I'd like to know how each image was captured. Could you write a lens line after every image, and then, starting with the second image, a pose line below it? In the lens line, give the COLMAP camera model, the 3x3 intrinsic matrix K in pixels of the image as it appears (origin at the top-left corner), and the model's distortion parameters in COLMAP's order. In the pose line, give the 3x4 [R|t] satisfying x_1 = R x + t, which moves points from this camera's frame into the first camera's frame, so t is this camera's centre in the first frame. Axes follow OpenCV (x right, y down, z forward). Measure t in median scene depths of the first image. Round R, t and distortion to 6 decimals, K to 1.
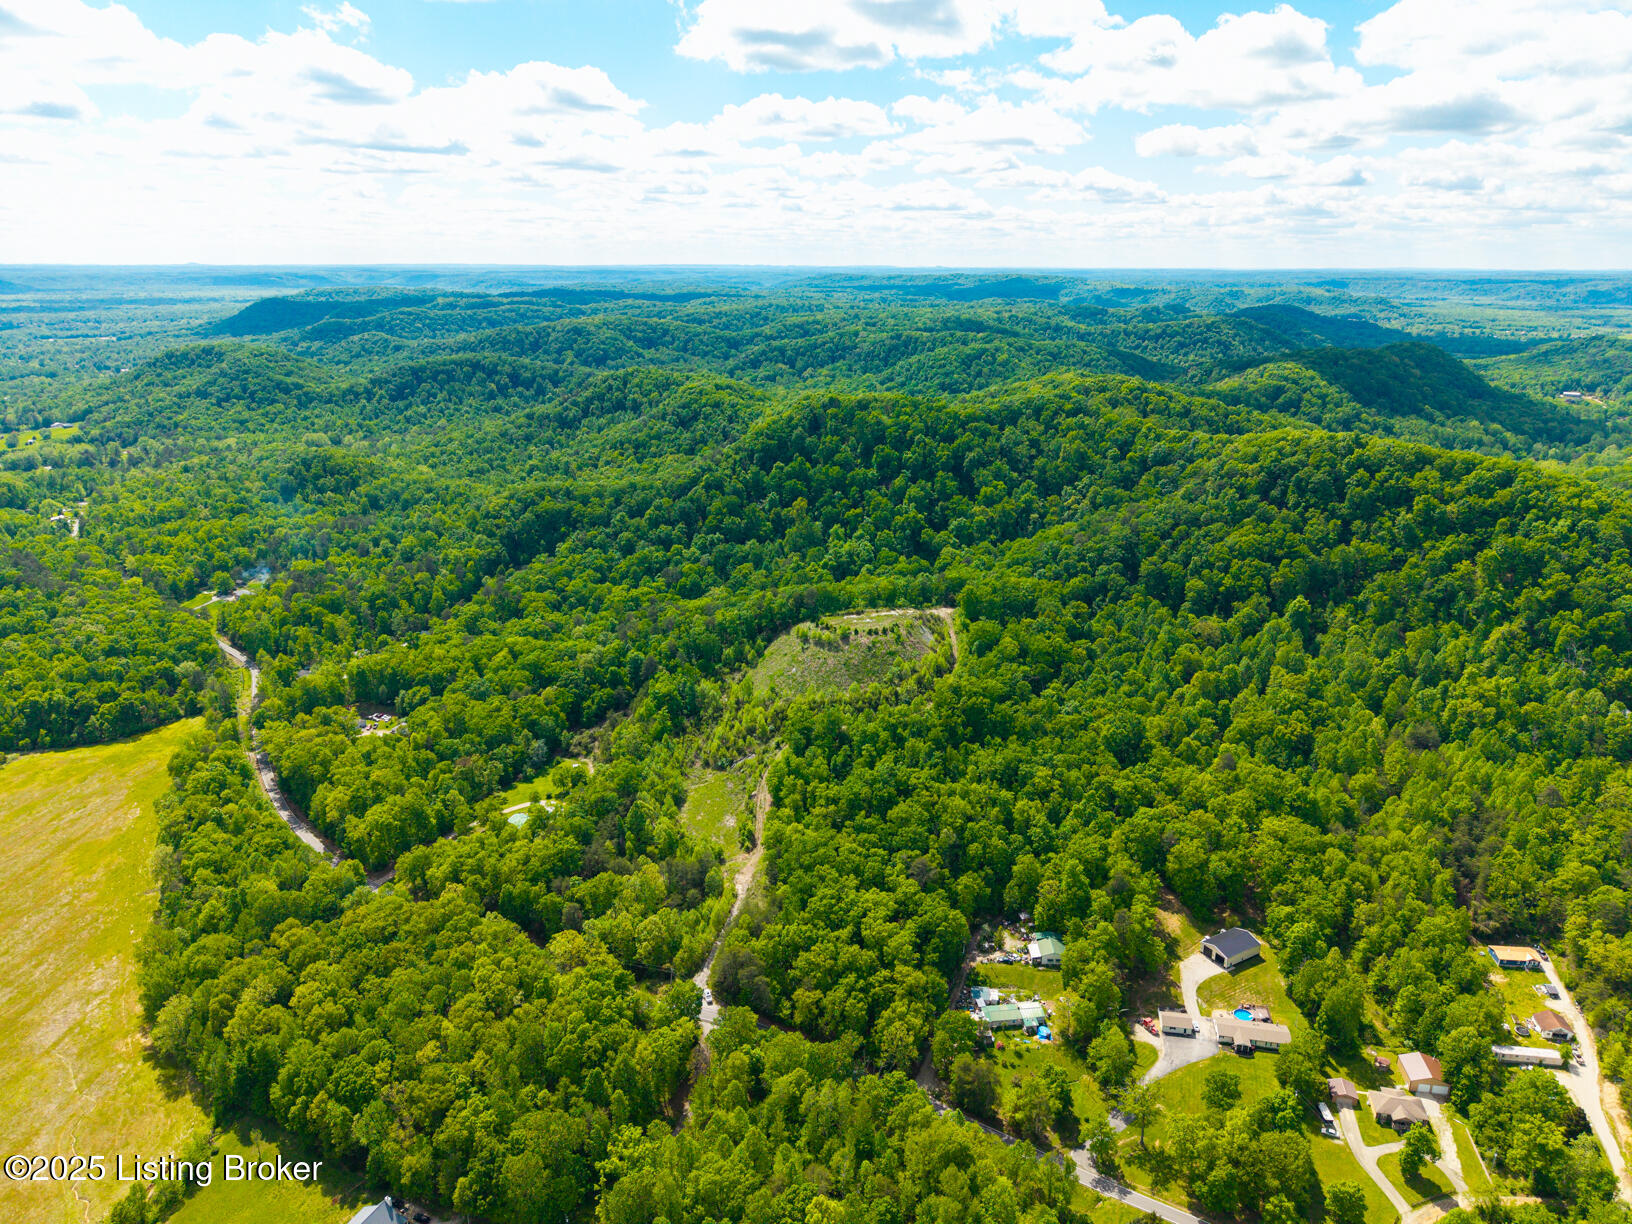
lens RADIAL K [[1094.9, 0, 817.7], [0, 1094.9, 613.5], [0, 0, 1]] dist [0.013539, -0.009879]
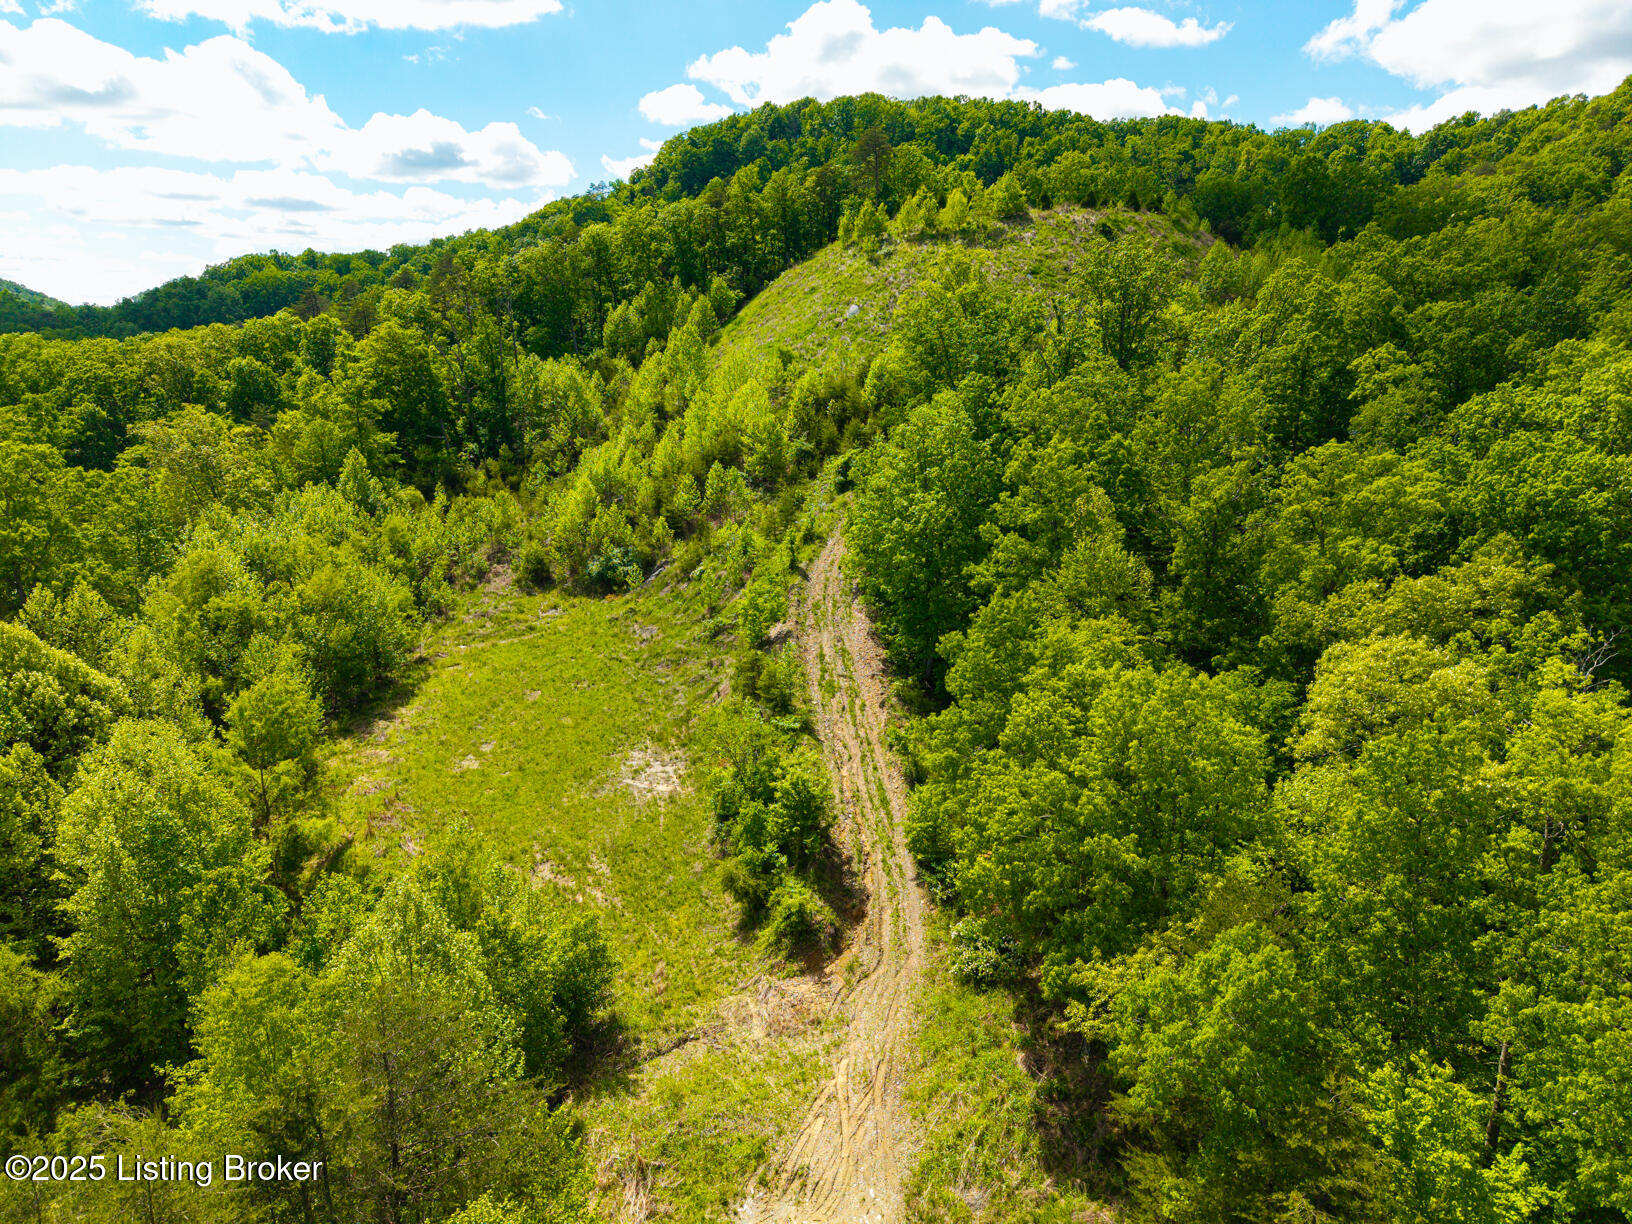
lens RADIAL K [[1100.0, 0, 811.5], [0, 1100.0, 615.2], [0, 0, 1]] dist [-0.005902, -0.000430]
pose [[0.995832, -0.018474, 0.089319, -0.057725], [0.024099, 0.997765, -0.062317, 0.144763], [-0.087968, 0.064210, 0.994052, 0.681824]]
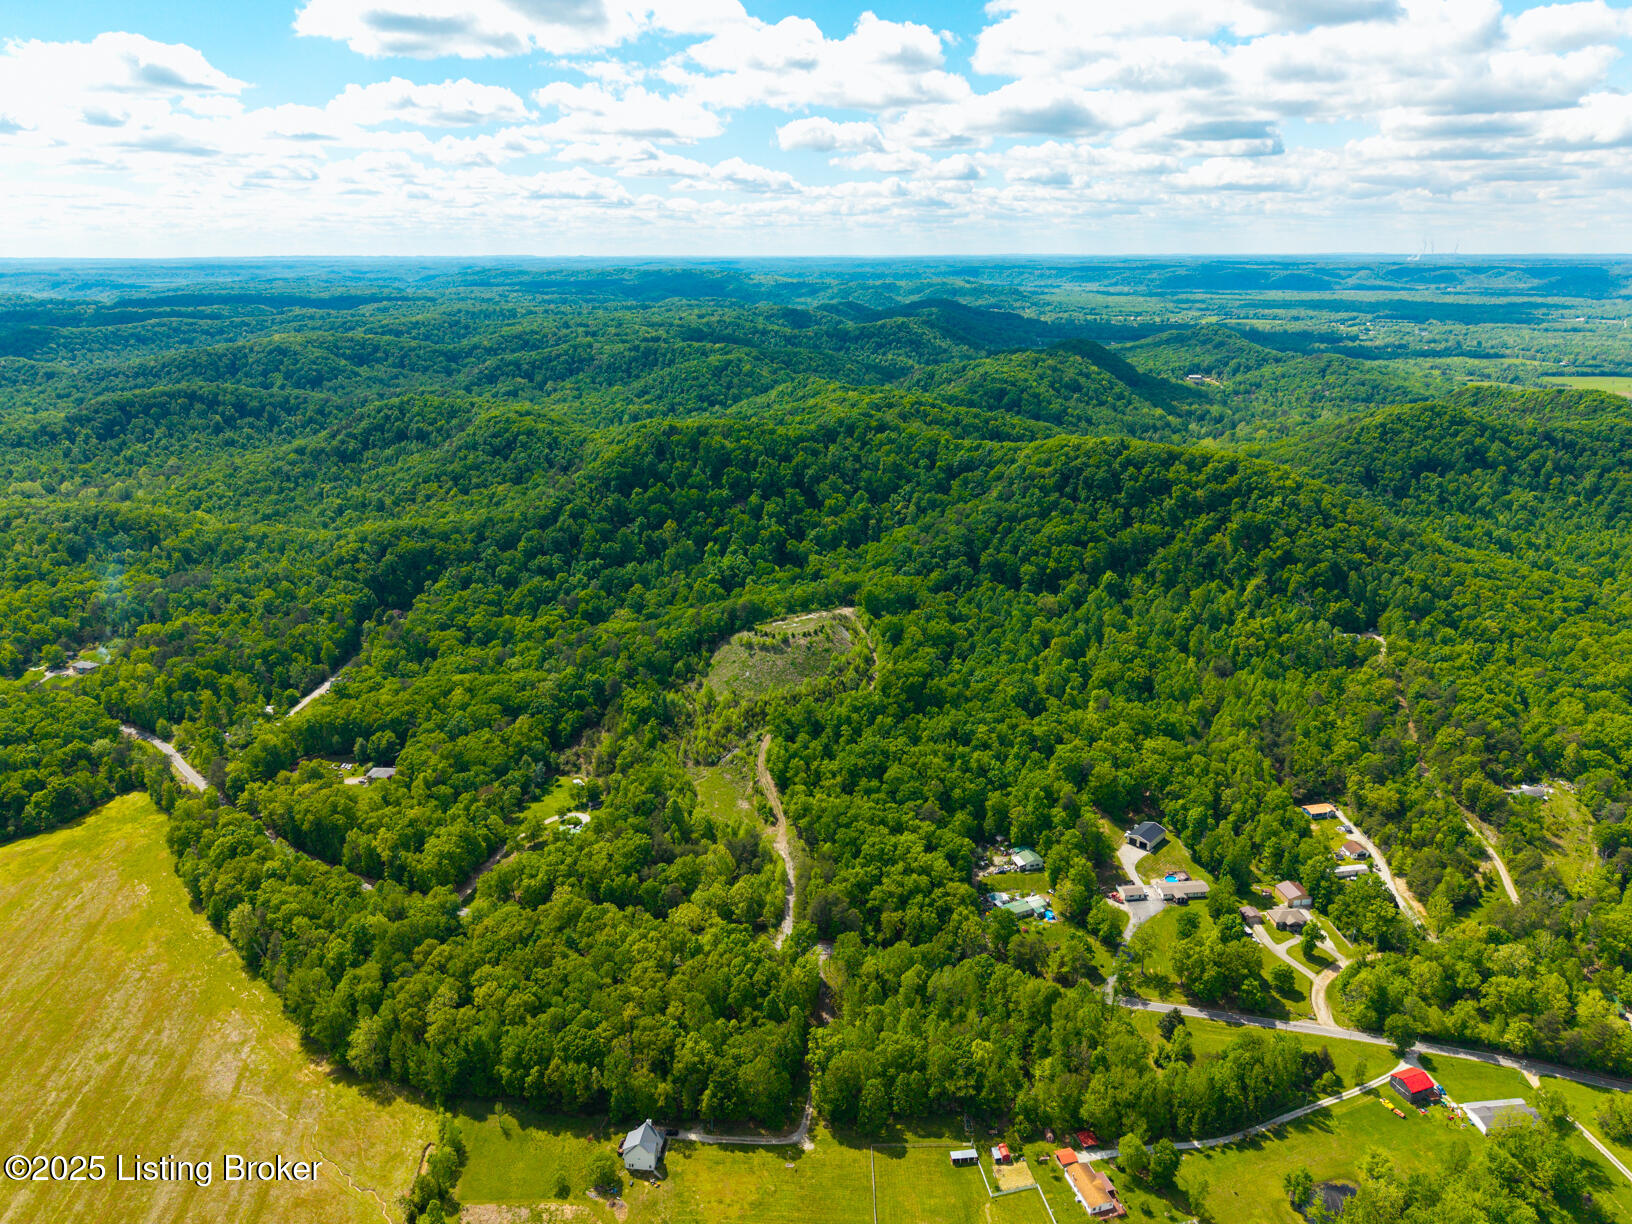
lens RADIAL K [[1108.2, 0, 816.0], [0, 1108.2, 612.0], [0, 0, 1]] dist [0.046745, -0.070991]
pose [[0.953270, -0.100601, 0.284877, -0.270146], [0.099351, 0.994873, 0.018875, -0.027831], [-0.285316, 0.010310, 0.958378, -0.150270]]
